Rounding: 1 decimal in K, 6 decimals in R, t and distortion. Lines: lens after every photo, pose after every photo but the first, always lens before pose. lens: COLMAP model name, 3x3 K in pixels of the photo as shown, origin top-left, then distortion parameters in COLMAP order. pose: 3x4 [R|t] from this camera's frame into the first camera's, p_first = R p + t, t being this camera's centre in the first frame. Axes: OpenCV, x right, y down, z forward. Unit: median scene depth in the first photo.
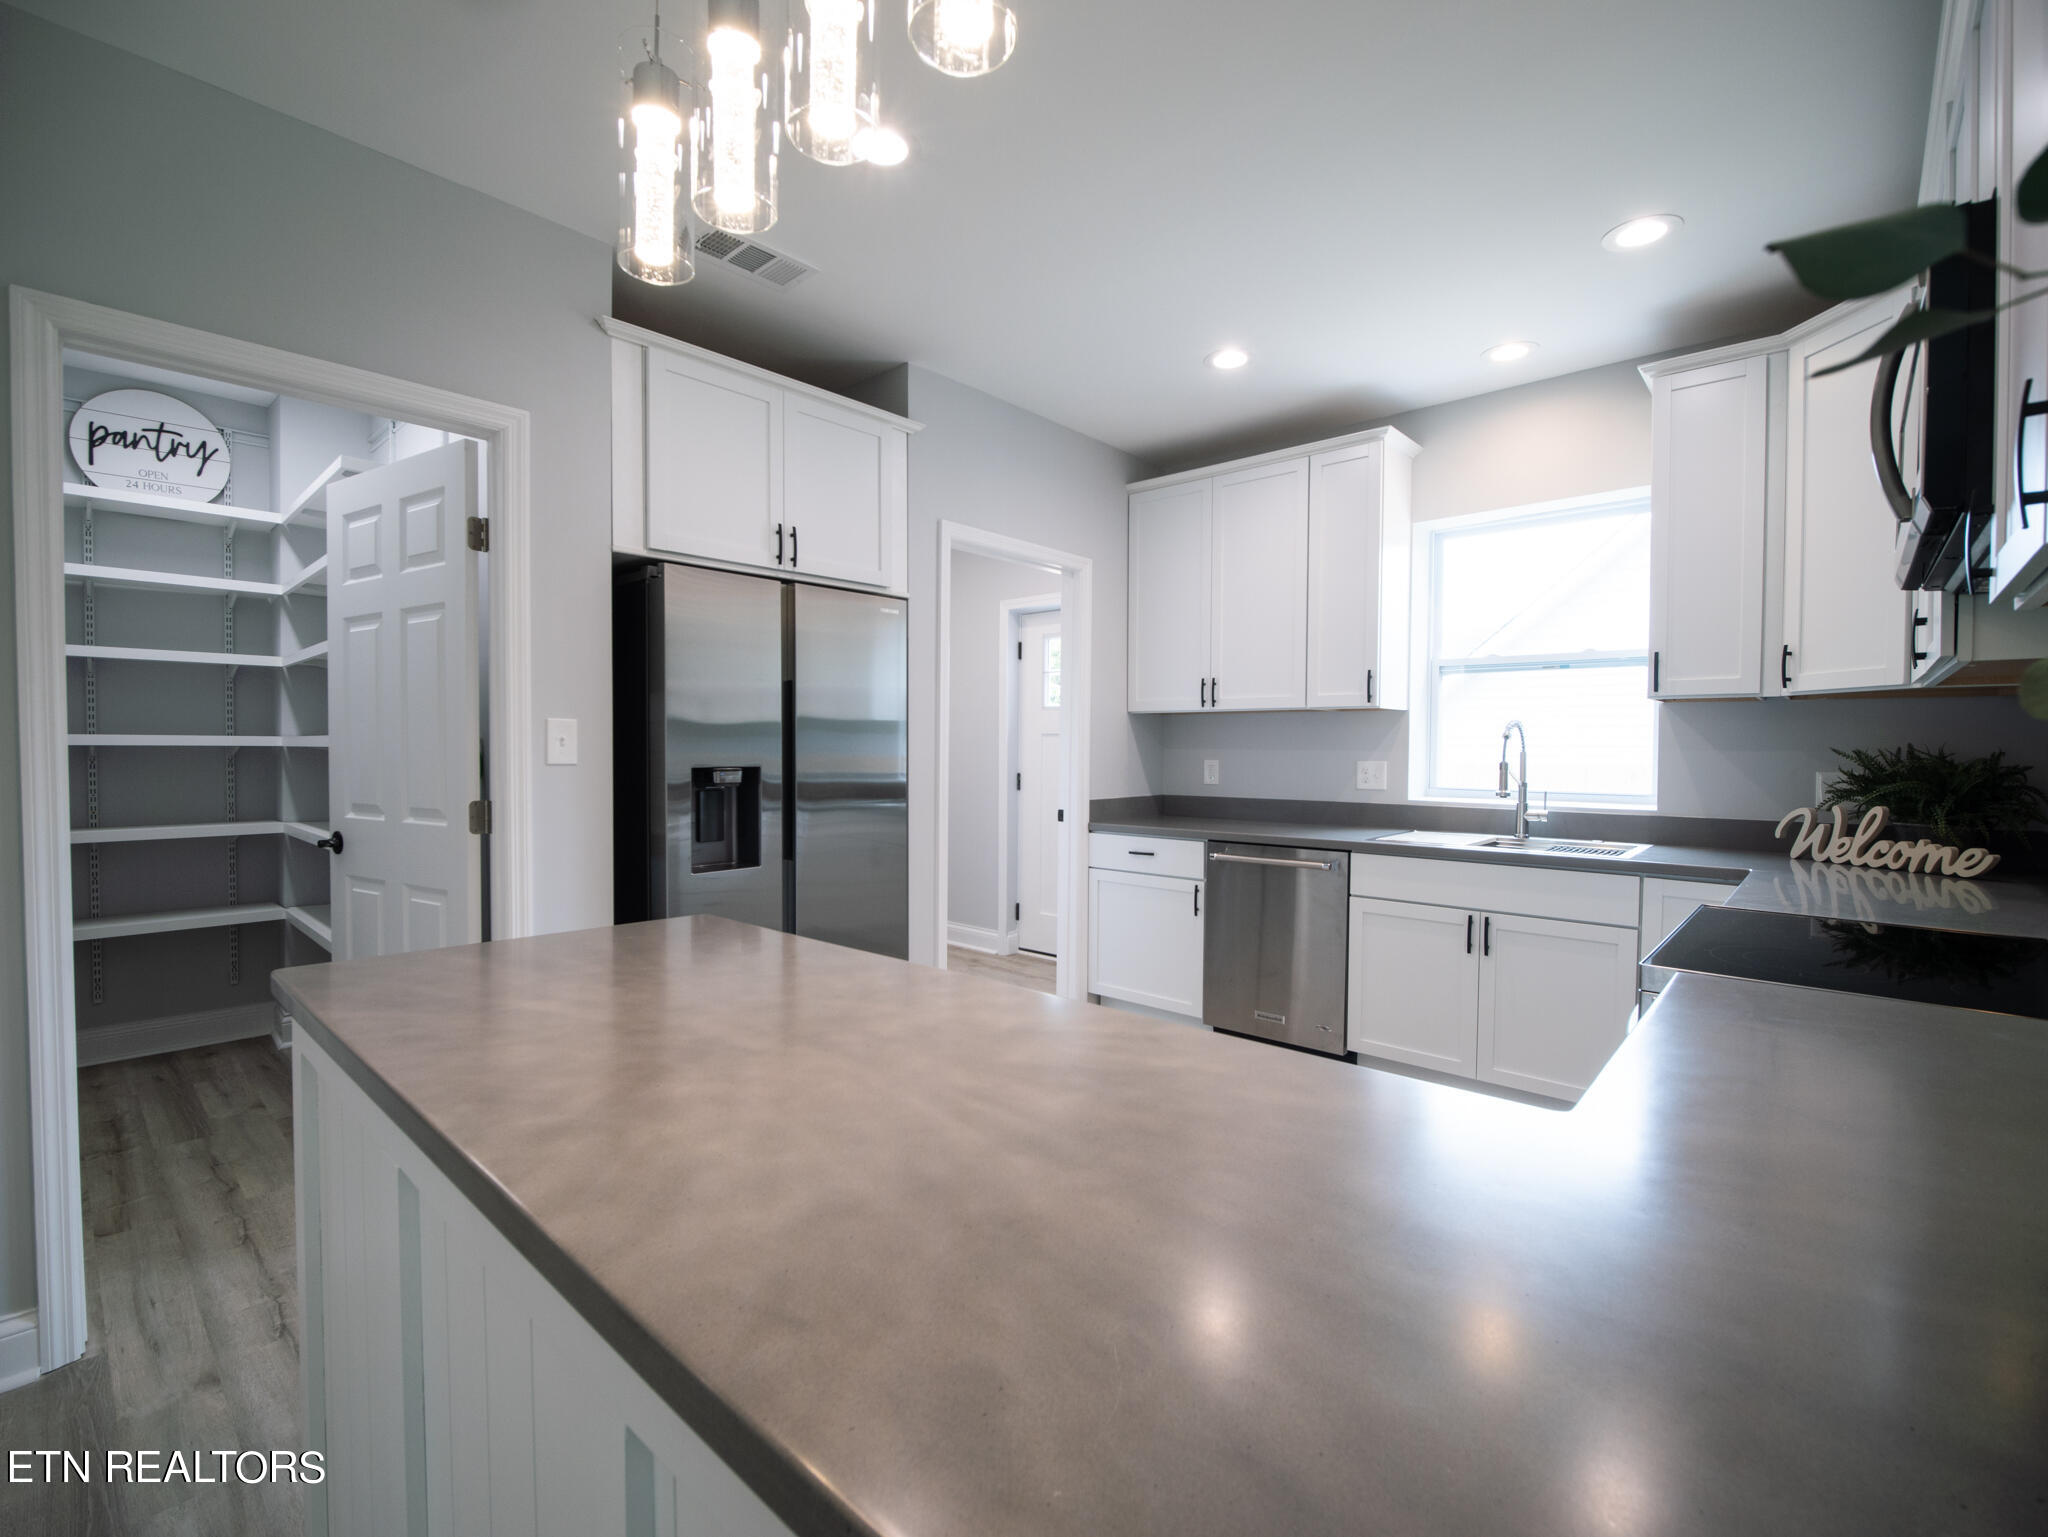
lens RADIAL K [[913.7, 0, 1018.1], [0, 913.7, 773.4], [0, 0, 1]] dist [-0.017776, -0.000085]
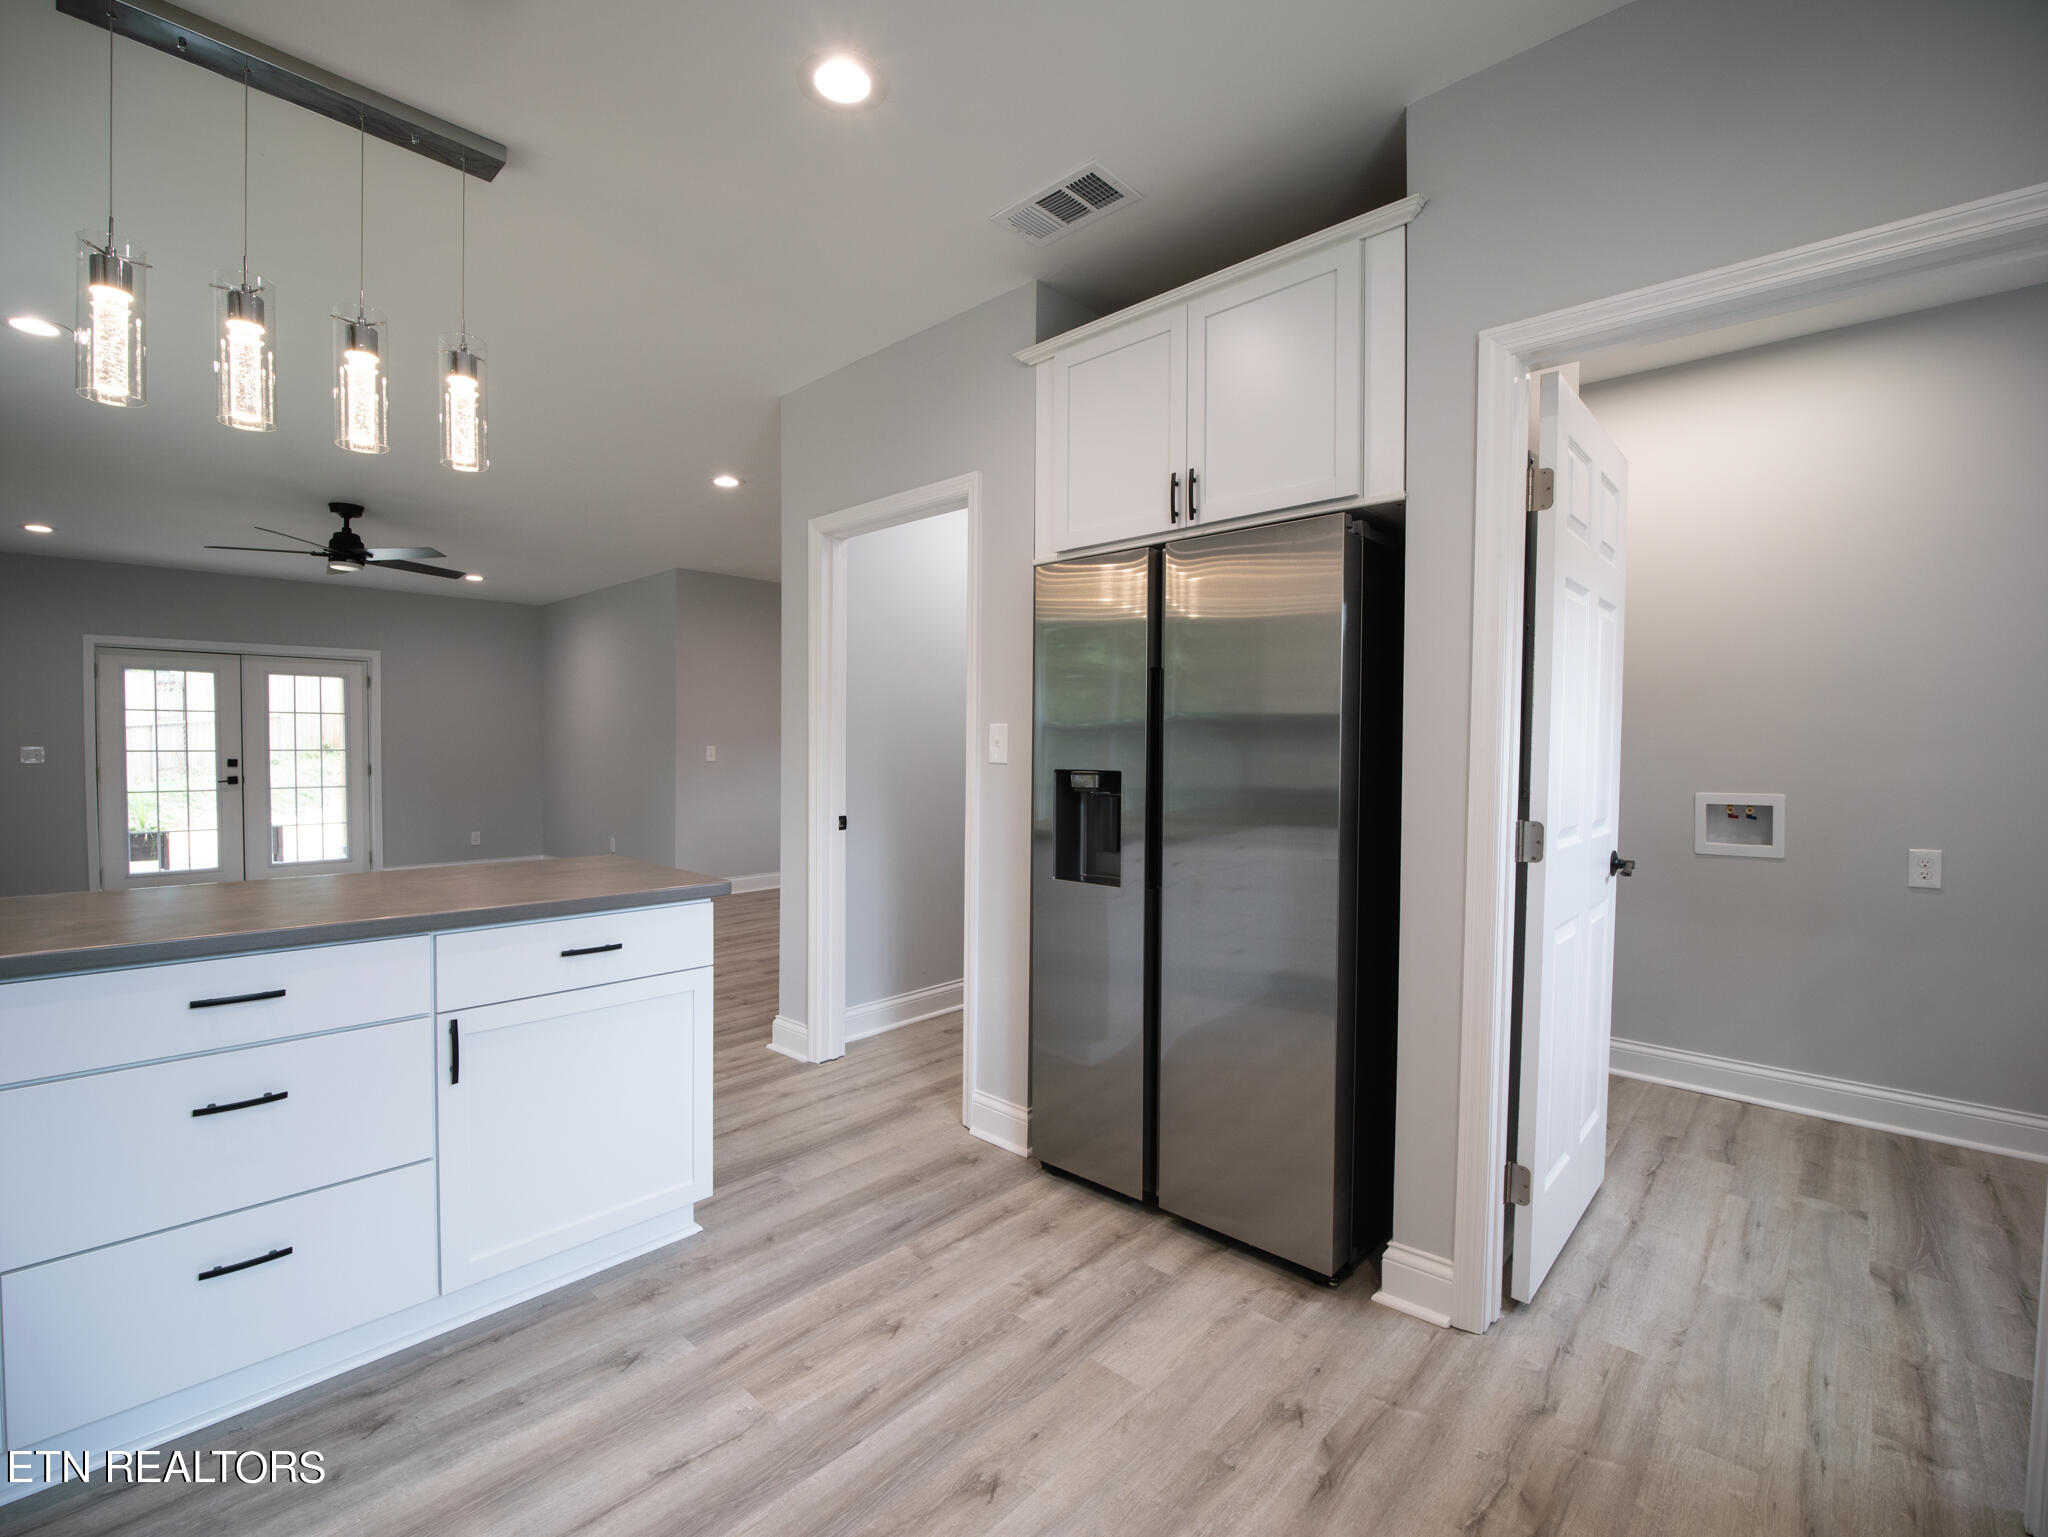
lens RADIAL K [[913.7, 0, 1018.1], [0, 913.7, 773.4], [0, 0, 1]] dist [-0.017776, -0.000085]
pose [[-0.010037, 0.023682, -0.999669, 0.490744], [-0.035253, 0.999090, 0.024023, -0.019340], [0.999328, 0.035483, -0.009193, 0.773006]]
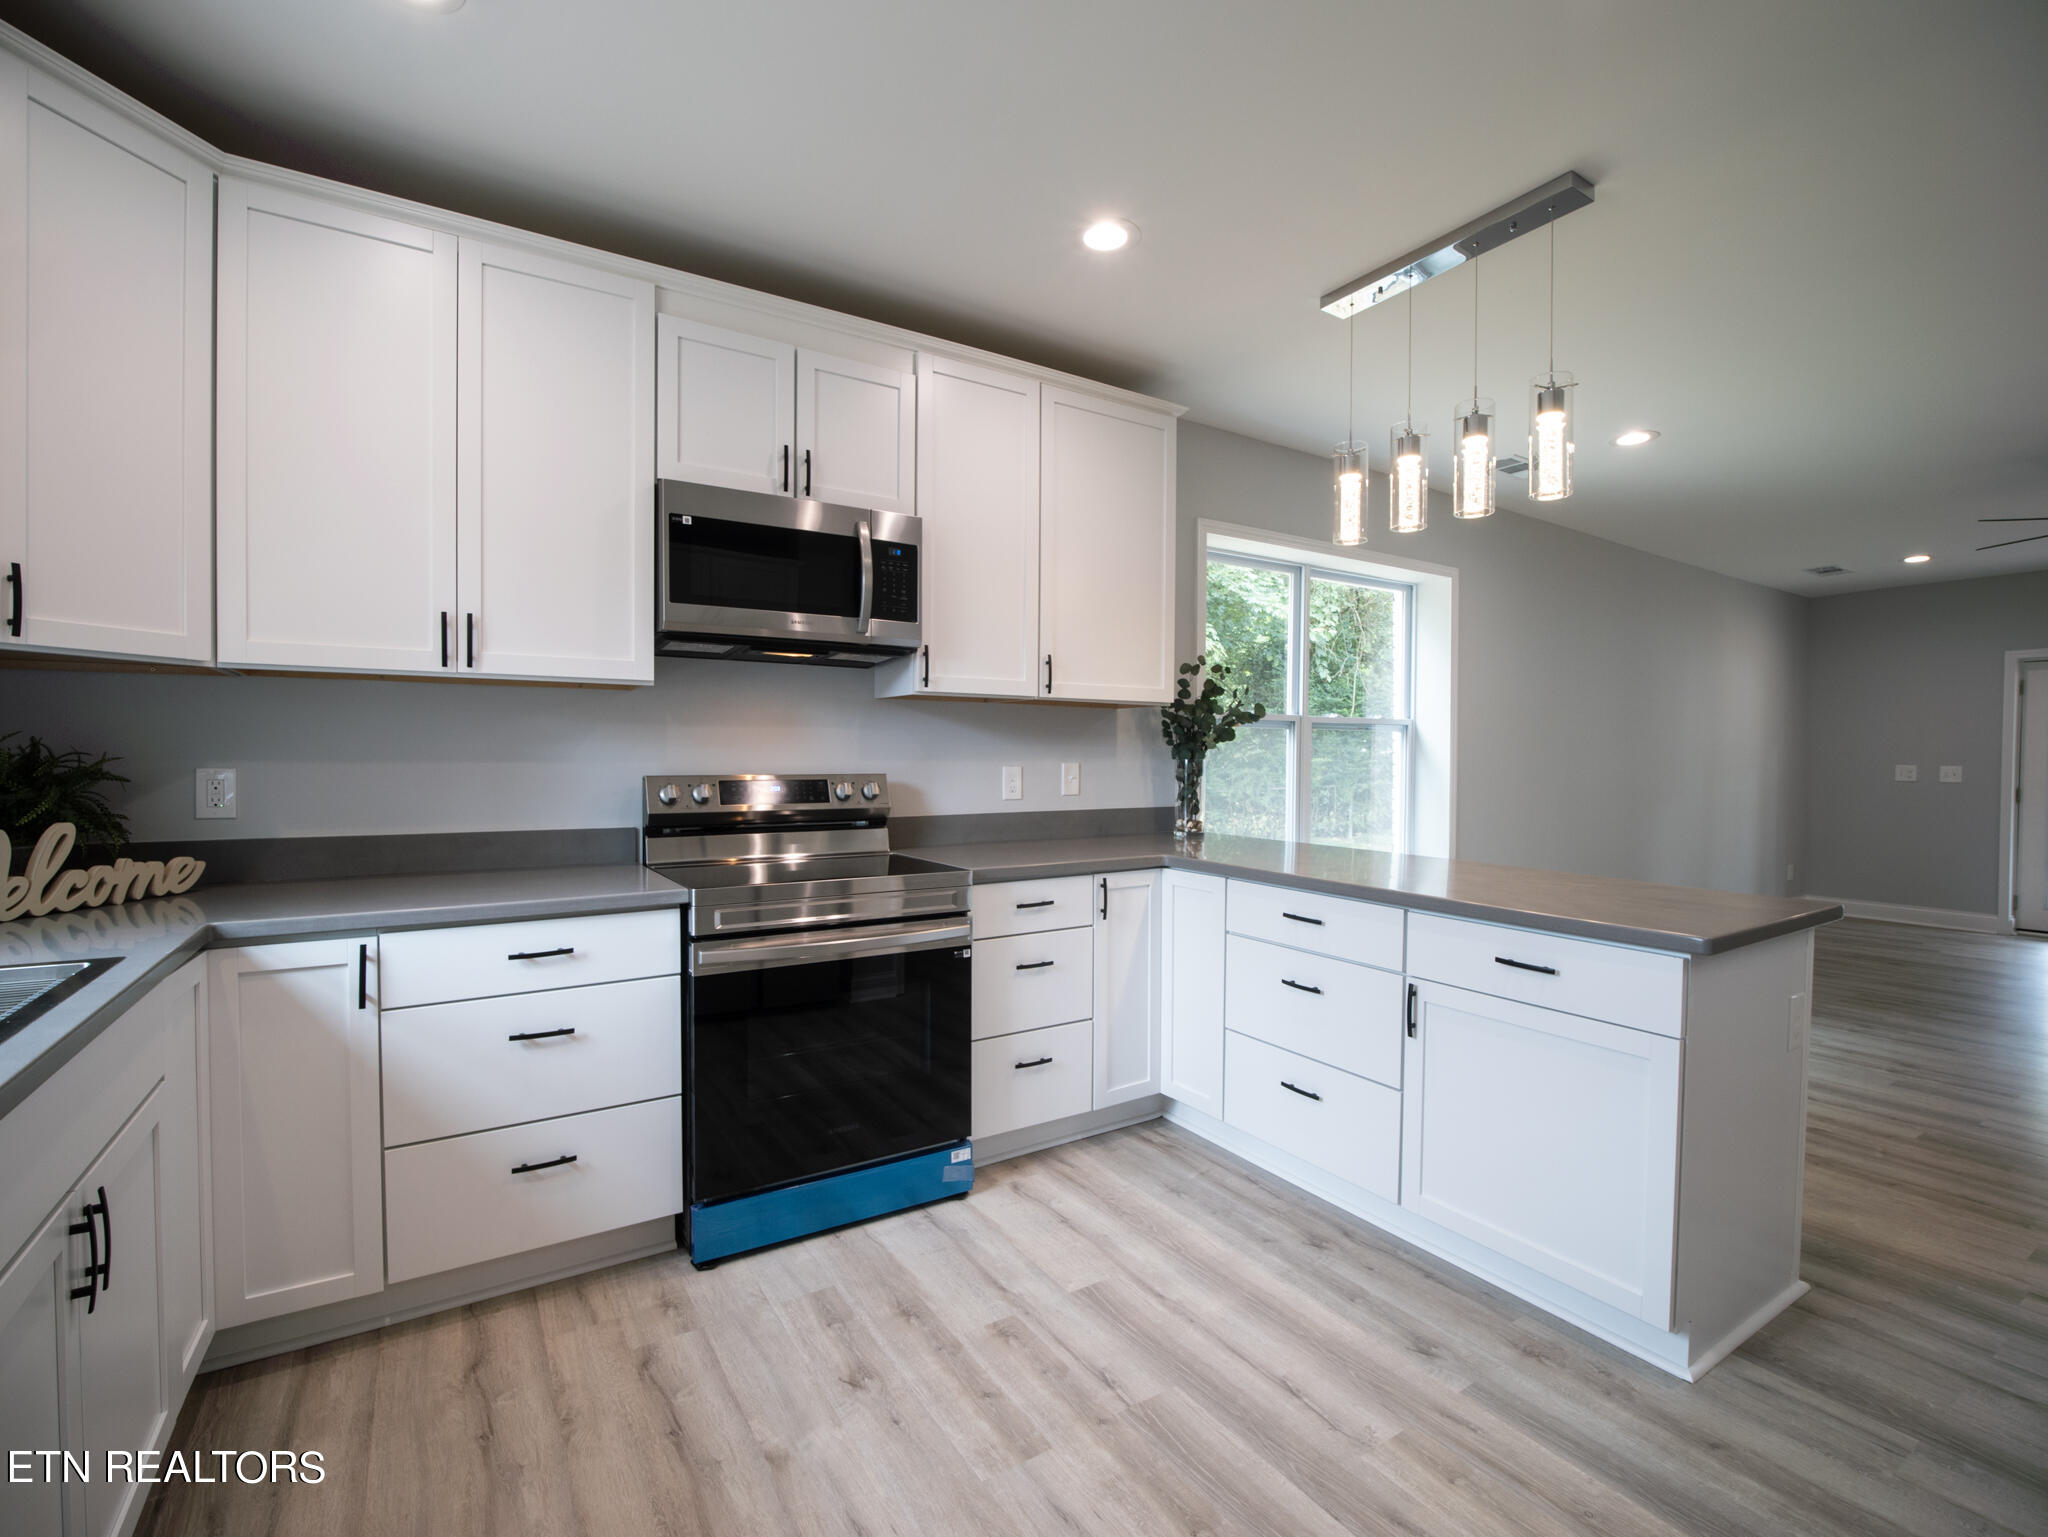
lens RADIAL K [[930.4, 0, 1015.6], [0, 930.4, 771.0], [0, 0, 1]] dist [-0.016707, -0.000534]
pose [[-0.964998, -0.018534, 0.261601, 0.051228], [-0.005821, 0.998768, 0.049288, -0.032753], [-0.262192, 0.046040, -0.963917, 1.157054]]
